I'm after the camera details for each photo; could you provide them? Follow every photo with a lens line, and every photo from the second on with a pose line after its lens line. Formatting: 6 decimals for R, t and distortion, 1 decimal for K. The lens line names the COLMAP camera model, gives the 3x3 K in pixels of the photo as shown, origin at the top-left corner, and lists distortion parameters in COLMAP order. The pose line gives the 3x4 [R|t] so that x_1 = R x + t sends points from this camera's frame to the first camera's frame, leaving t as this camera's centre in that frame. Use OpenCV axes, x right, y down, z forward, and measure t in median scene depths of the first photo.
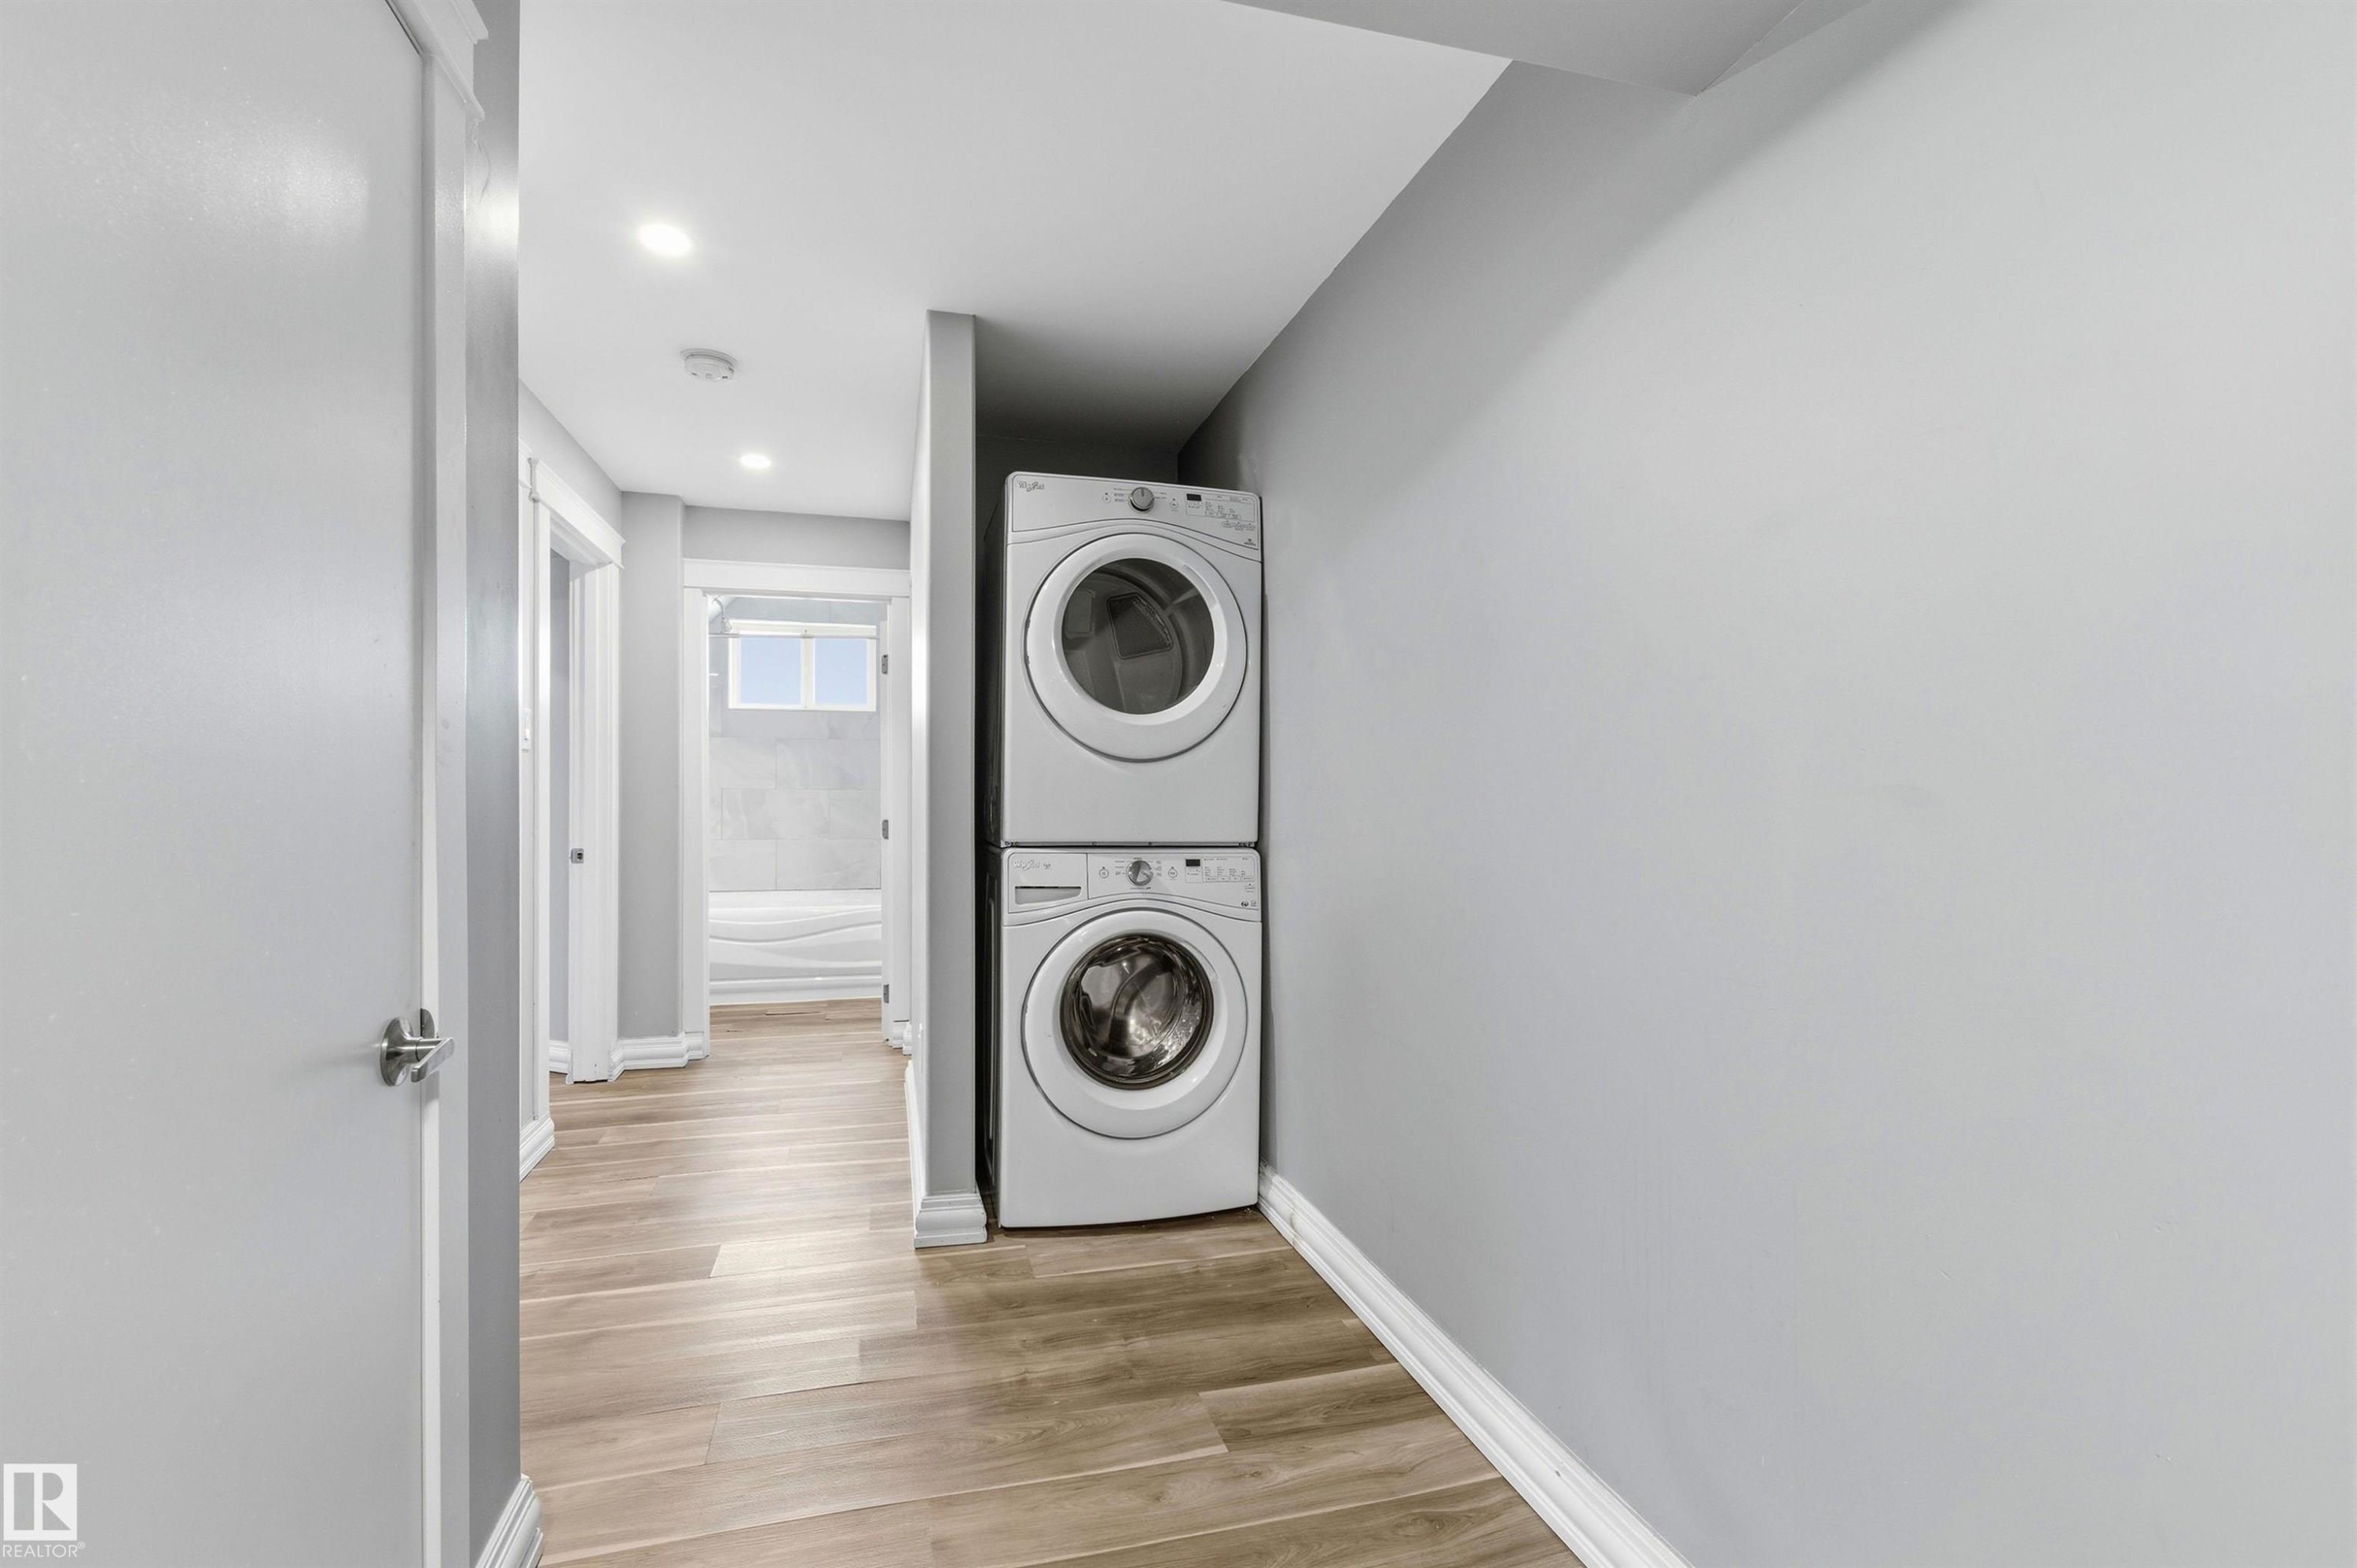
lens RADIAL K [[1068.7, 0, 1172.1], [0, 1068.7, 799.2], [0, 0, 1]] dist [0.003175, -0.000515]
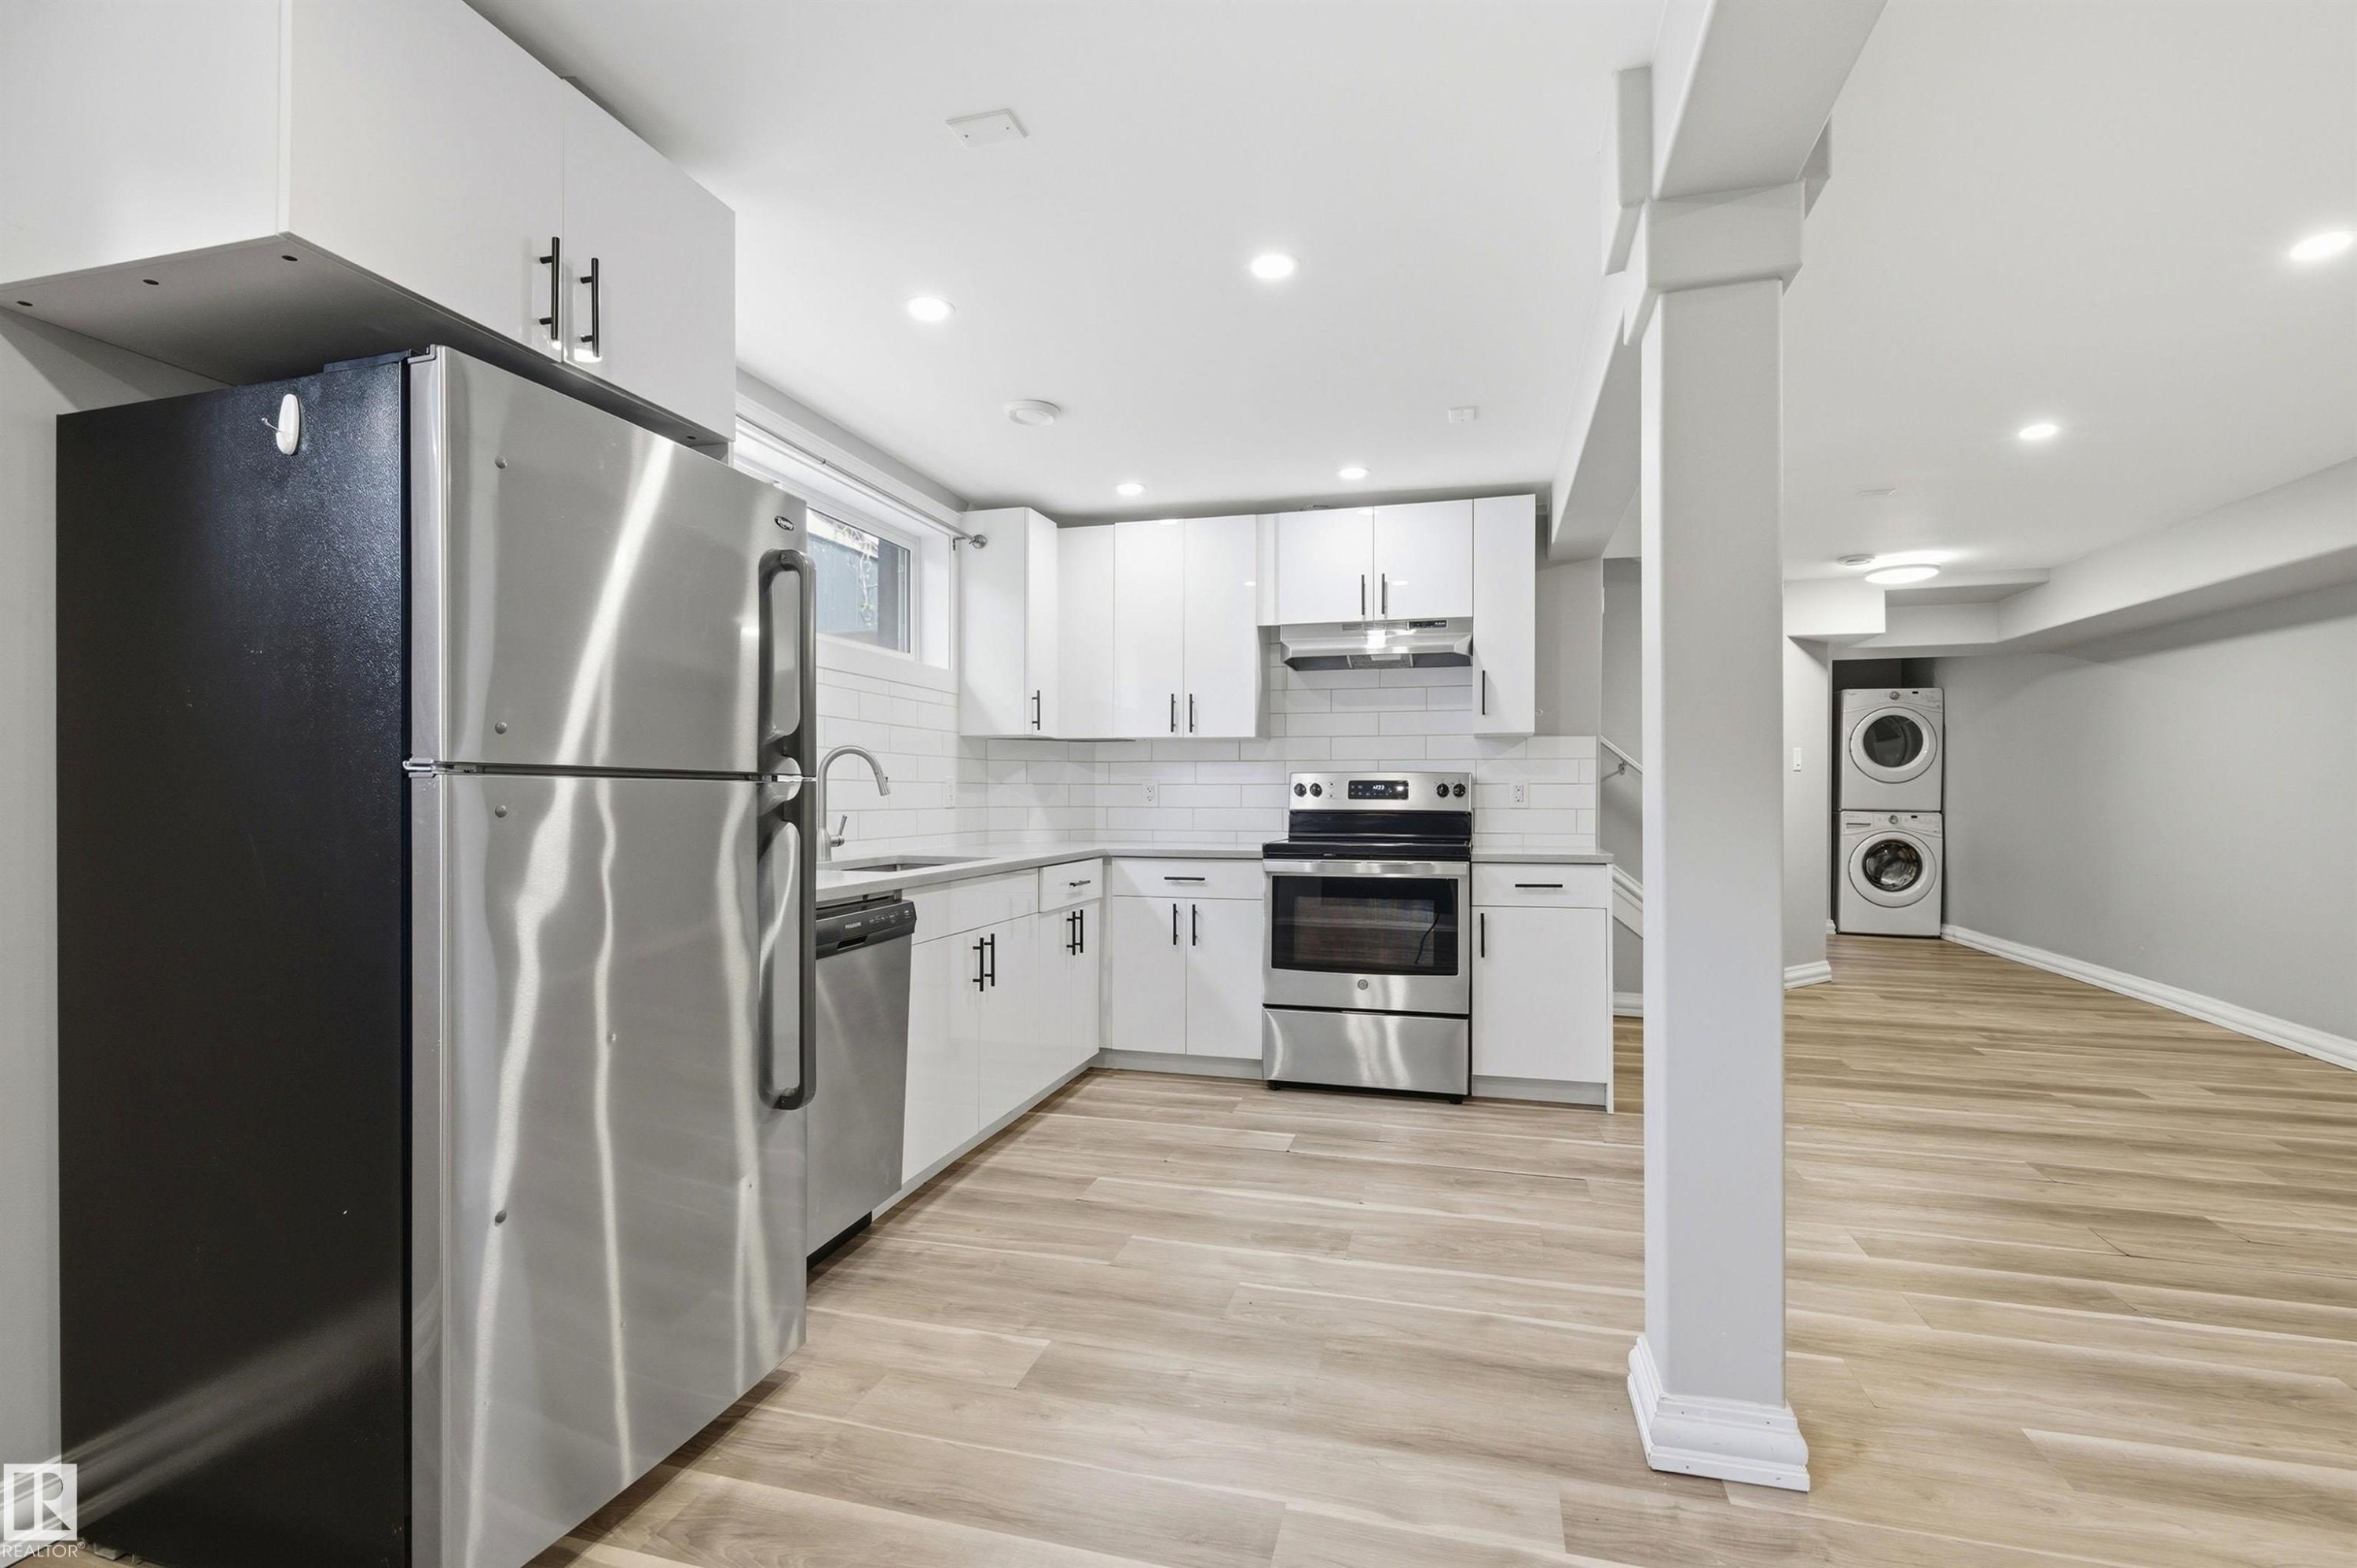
lens RADIAL K [[1068.7, 0, 1184.0], [0, 1068.7, 799.1], [0, 0, 1]] dist [0.003175, -0.000515]
pose [[0.864843, 0.005807, -0.502009, -0.242469], [-0.005239, 0.999983, 0.002542, 0.013525], [0.502015, 0.000431, 0.864859, -2.583802]]
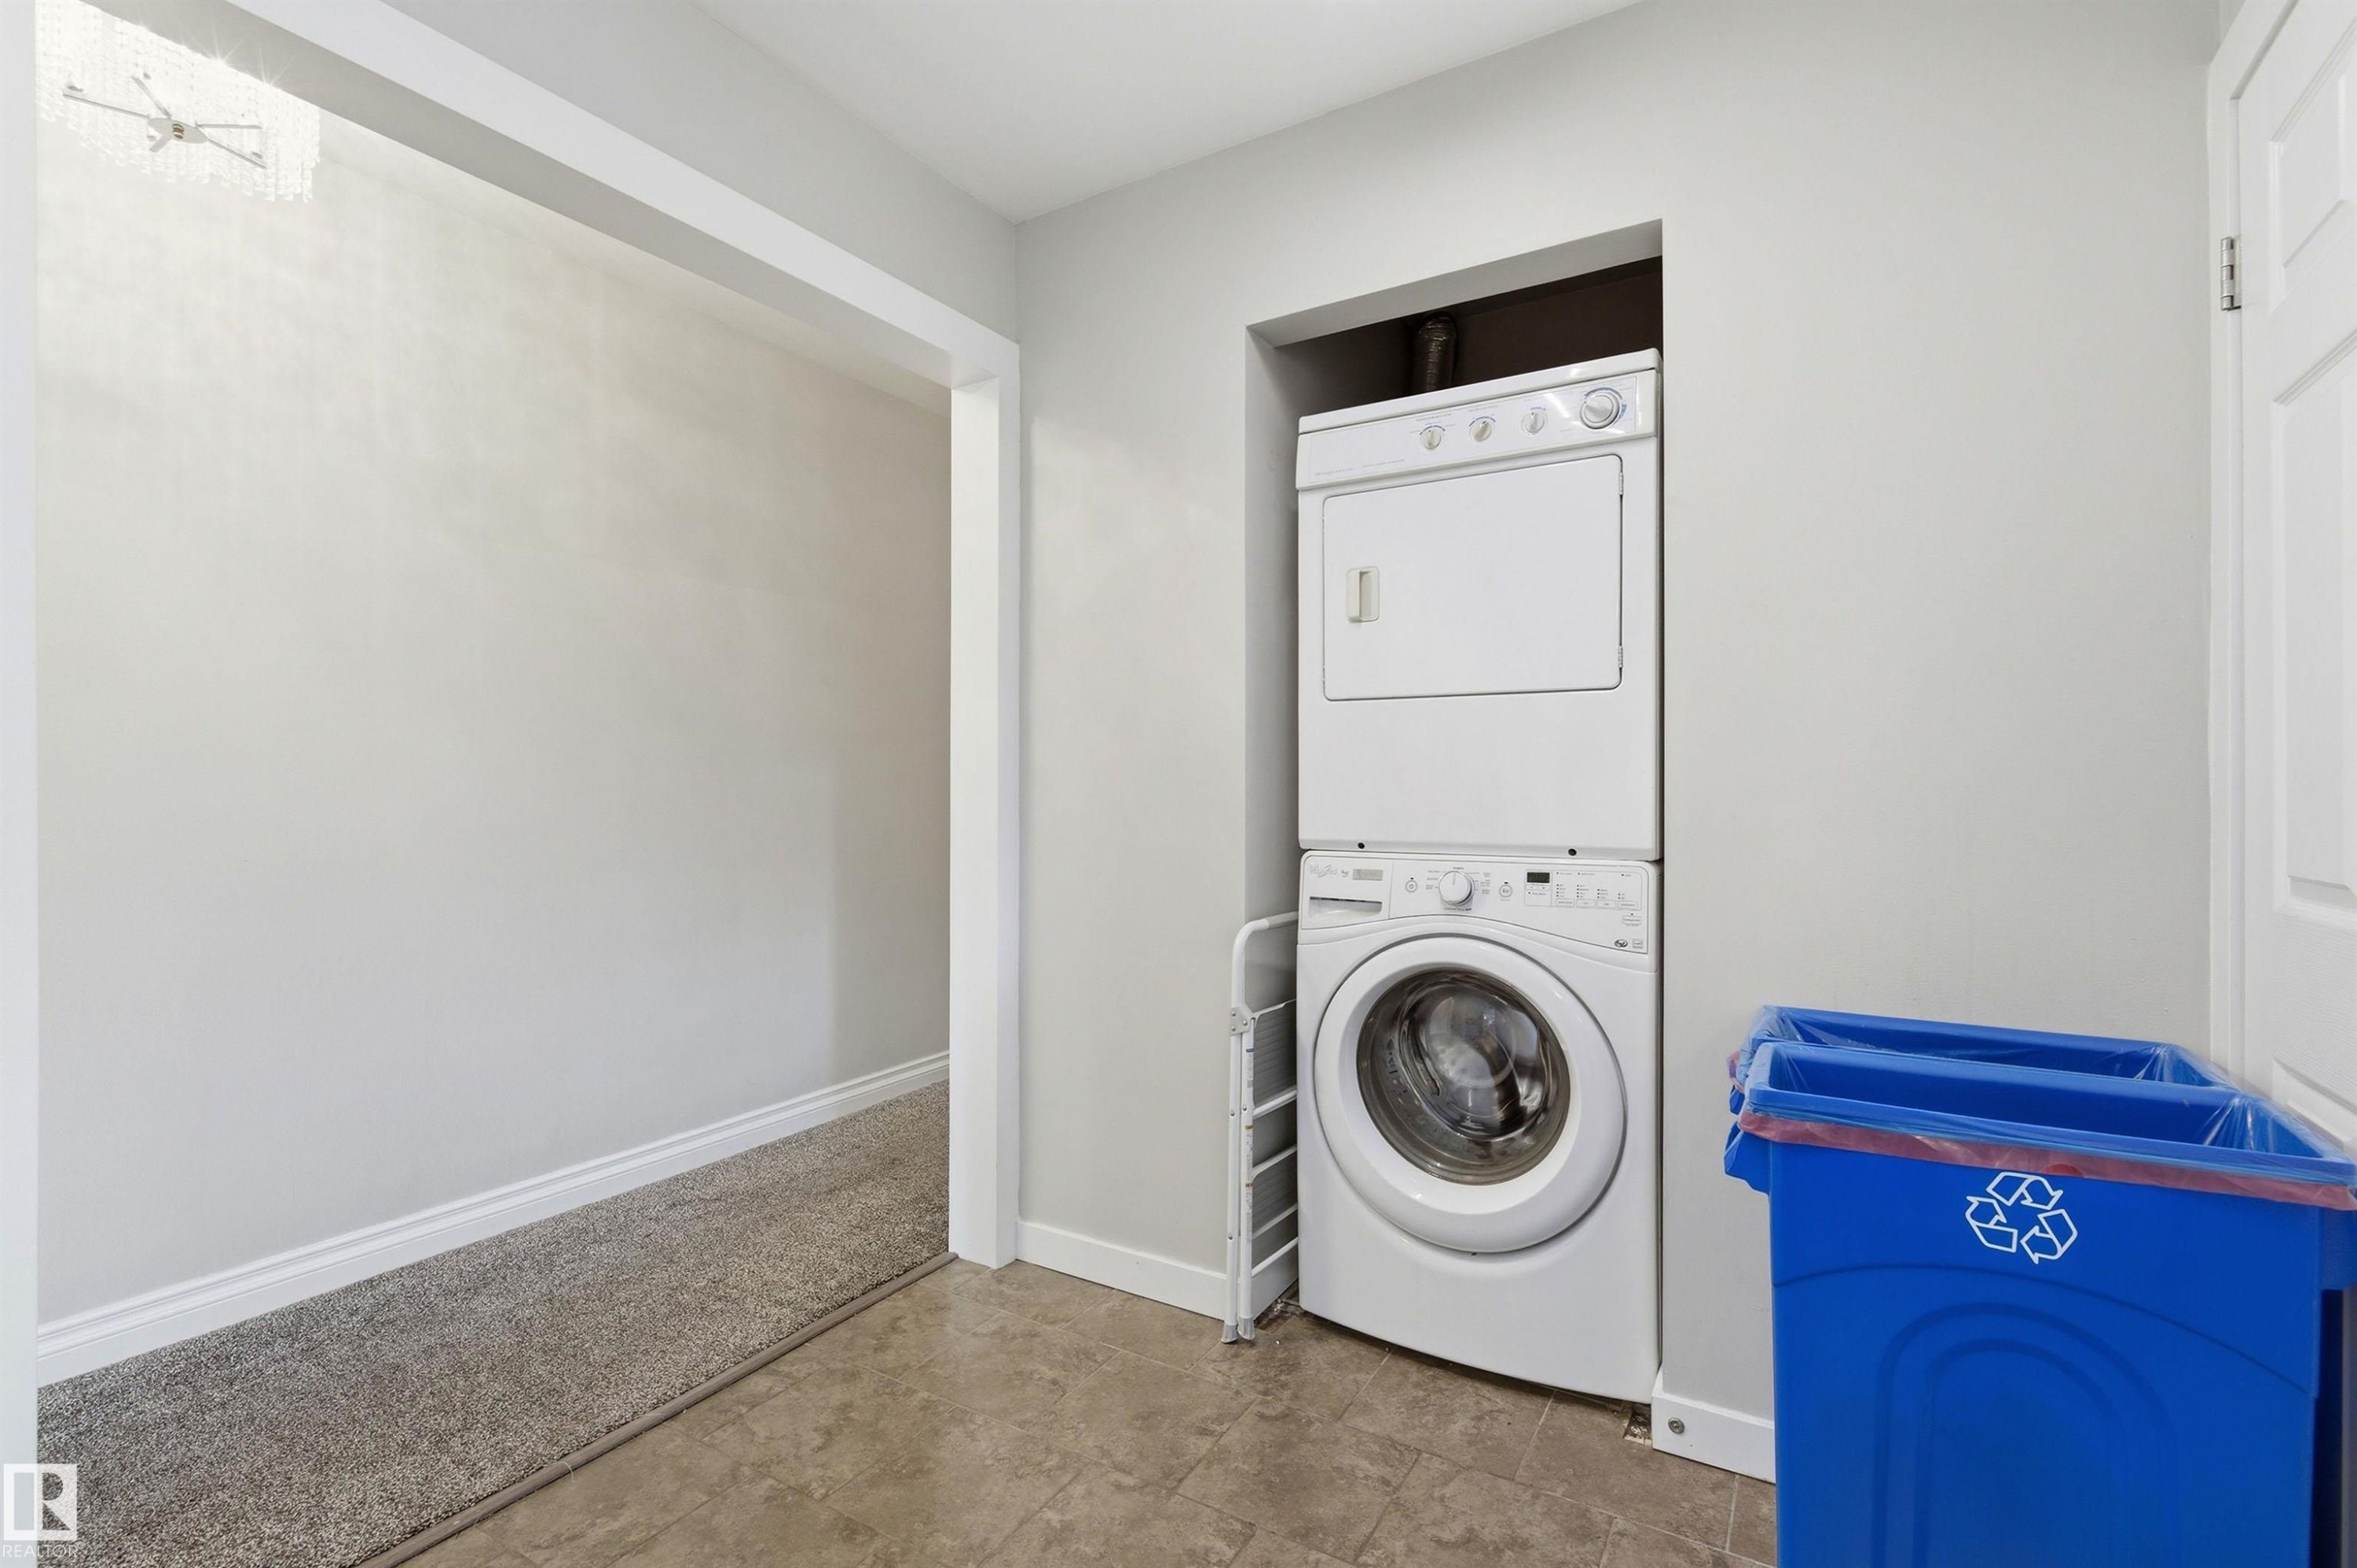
lens RADIAL K [[1068.7, 0, 1183.2], [0, 1068.7, 787.5], [0, 0, 1]] dist [0.003175, -0.000515]
pose [[0.690698, -0.017280, -0.722937, 0.368678], [0.008044, 0.999836, -0.016214, 0.009853], [0.723098, 0.005384, 0.690724, 0.346787]]
